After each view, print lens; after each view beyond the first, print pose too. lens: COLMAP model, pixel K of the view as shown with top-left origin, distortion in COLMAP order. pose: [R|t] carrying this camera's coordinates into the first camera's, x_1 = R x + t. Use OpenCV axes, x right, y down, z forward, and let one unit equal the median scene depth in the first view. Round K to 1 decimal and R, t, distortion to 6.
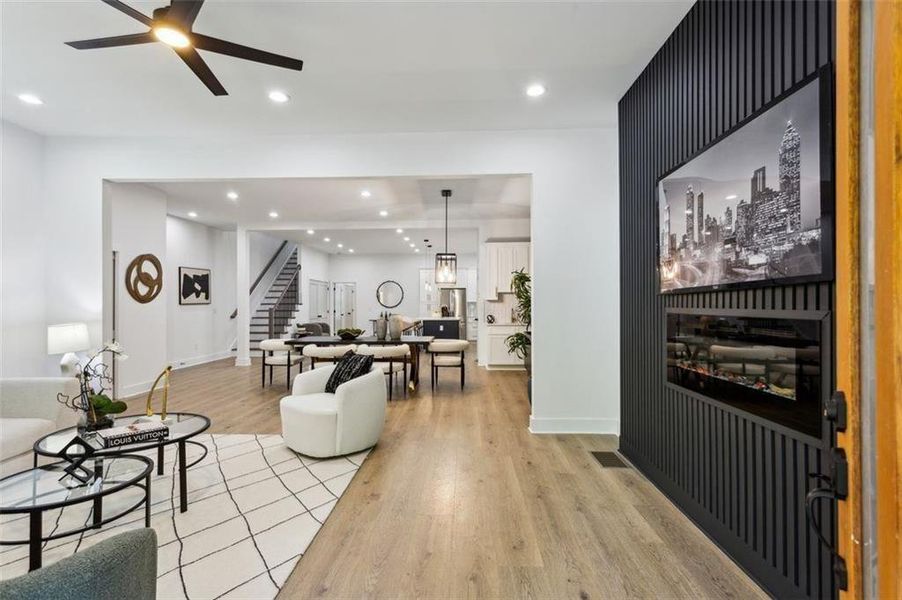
lens RADIAL K [[406.8, 0, 450.8], [0, 406.8, 302.0], [0, 0, 1]] dist [0.024887, -0.000313]
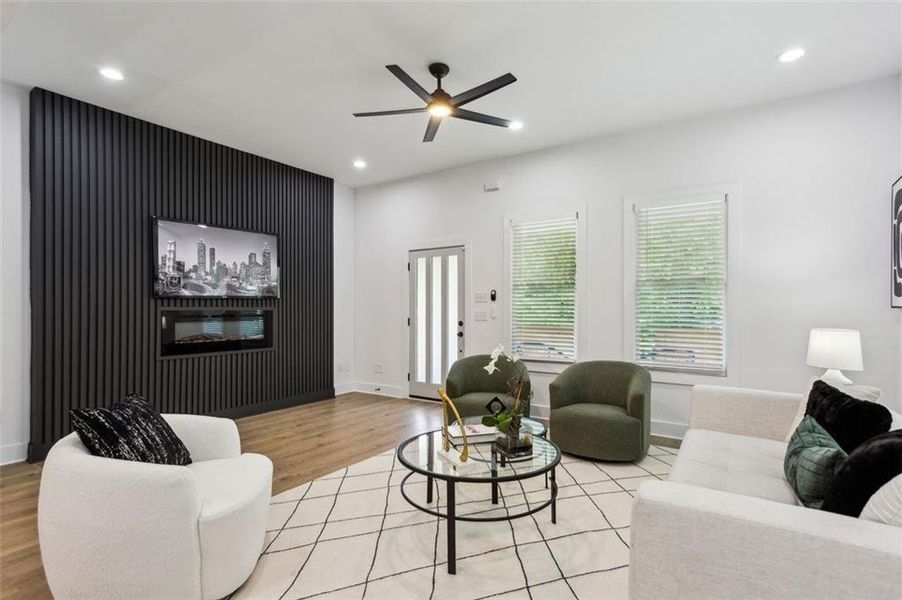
lens RADIAL K [[406.8, 0, 450.8], [0, 406.8, 302.0], [0, 0, 1]] dist [0.024887, -0.000313]
pose [[-0.850687, 0.007573, 0.525619, -0.503124], [0.000270, 0.999902, -0.013969, 0.006629], [-0.525673, -0.011741, -0.850606, 0.763356]]
